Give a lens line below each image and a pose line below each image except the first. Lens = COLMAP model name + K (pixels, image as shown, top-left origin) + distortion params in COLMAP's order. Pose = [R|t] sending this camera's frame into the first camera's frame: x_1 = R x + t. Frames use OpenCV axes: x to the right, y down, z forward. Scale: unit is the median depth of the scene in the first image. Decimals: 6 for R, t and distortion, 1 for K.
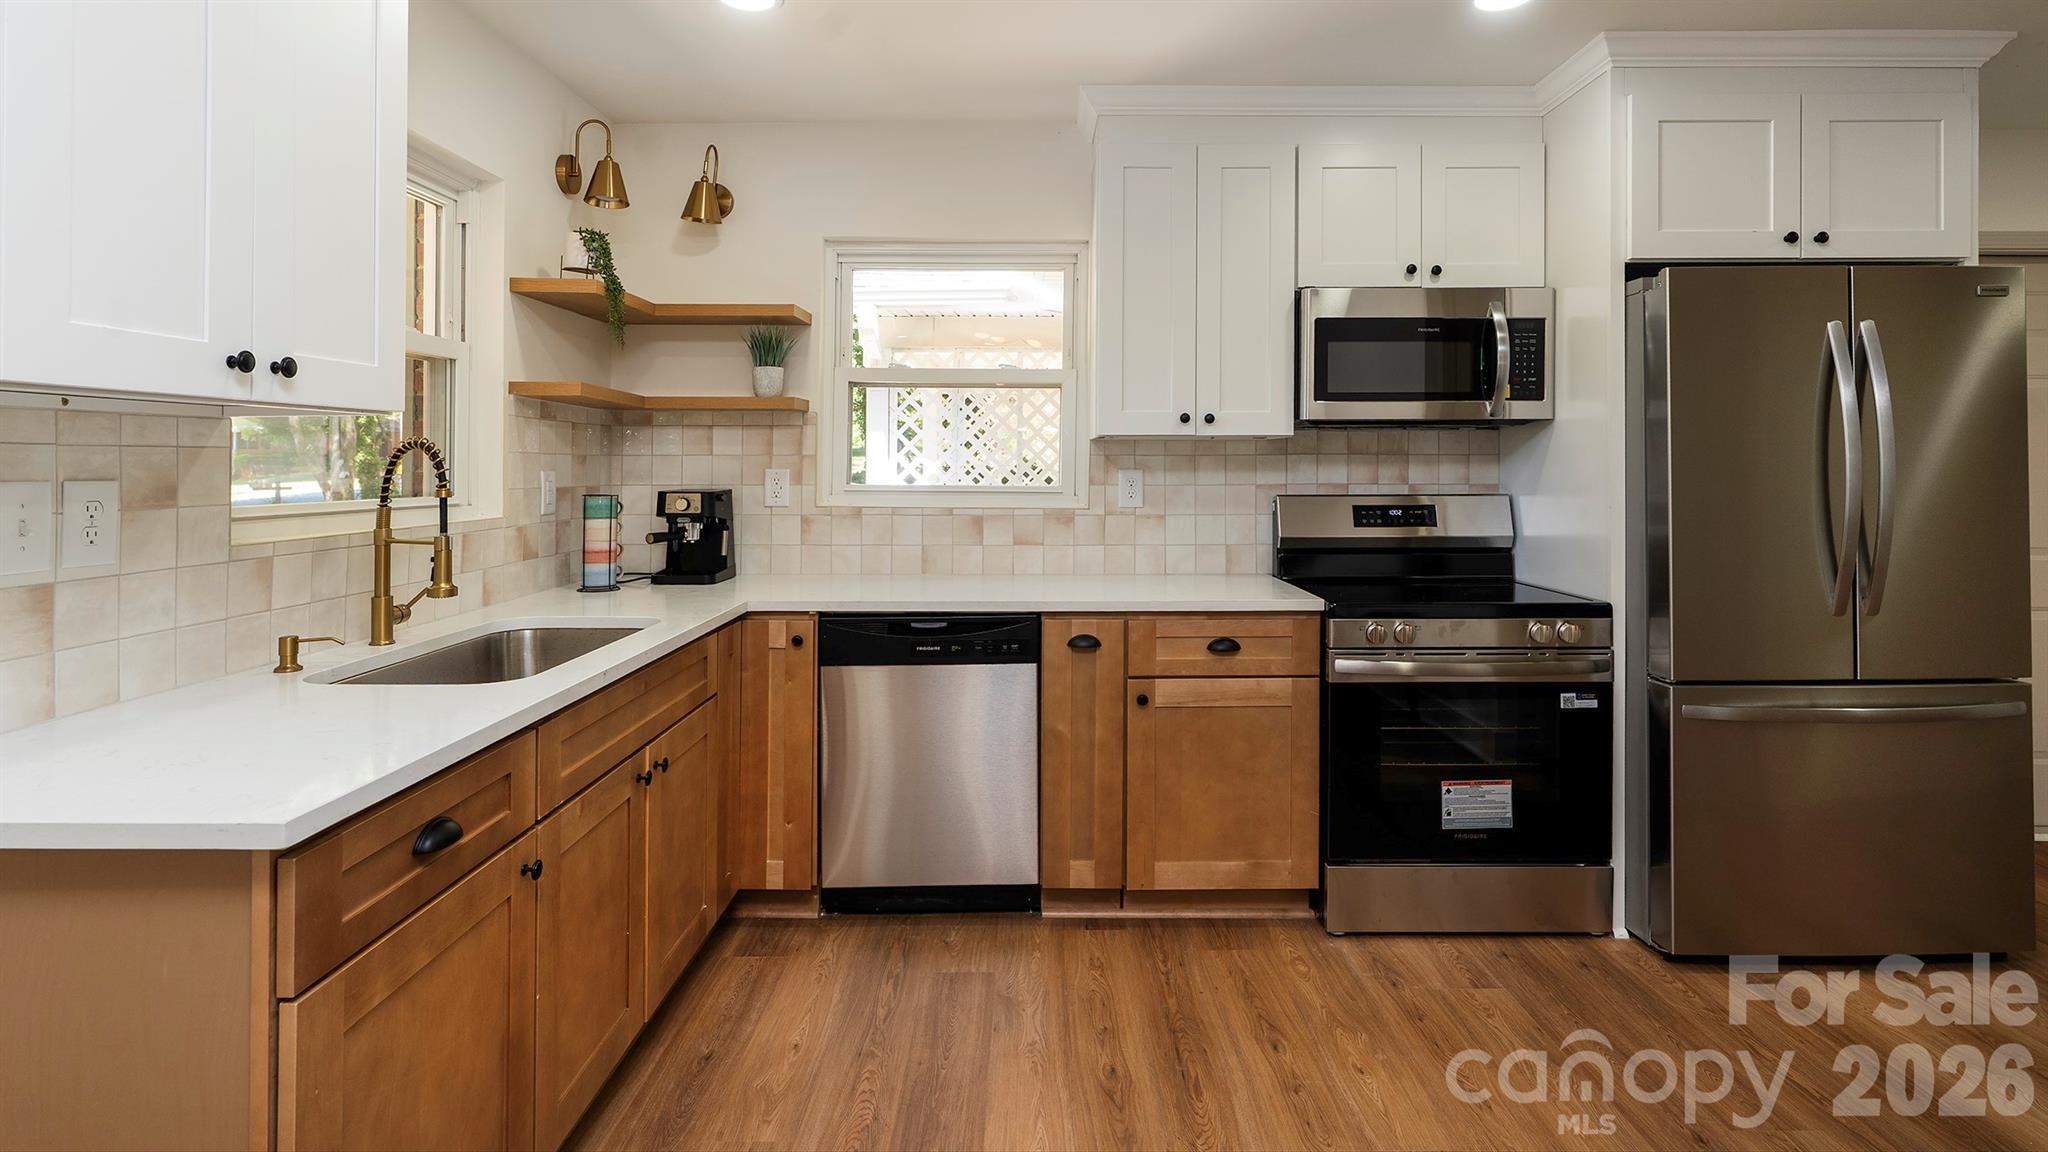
lens RADIAL K [[1025.2, 0, 1098.3], [0, 1025.2, 473.0], [0, 0, 1]] dist [-0.016645, 0.000144]
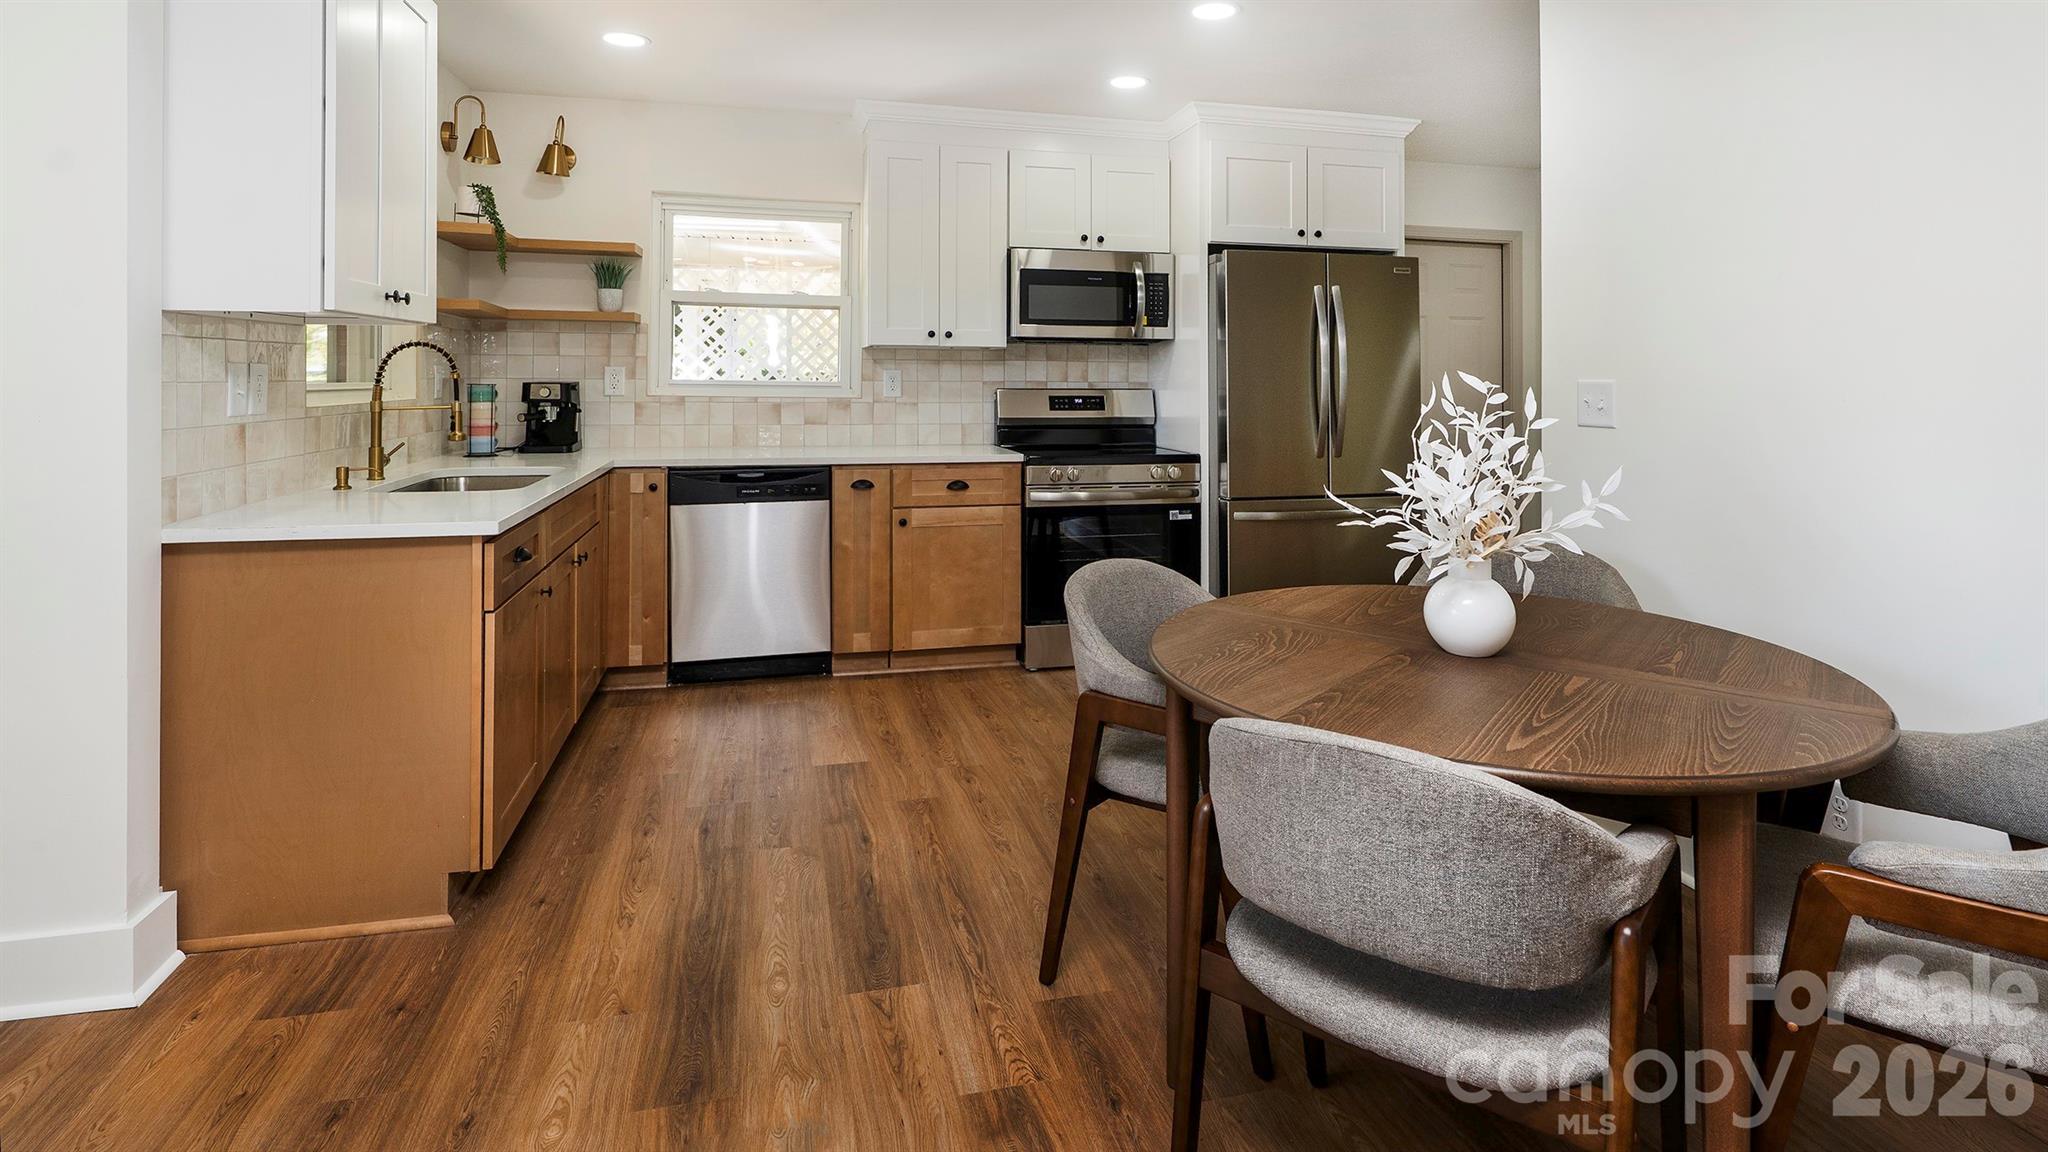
lens RADIAL K [[1032.8, 0, 1149.1], [0, 1032.8, 425.4], [0, 0, 1]] dist [-0.025977, 0.000280]
pose [[0.958767, -0.004977, 0.284149, -0.037608], [-0.006023, 0.999266, 0.037826, 0.019794], [-0.284129, -0.037978, 0.958034, -0.515623]]
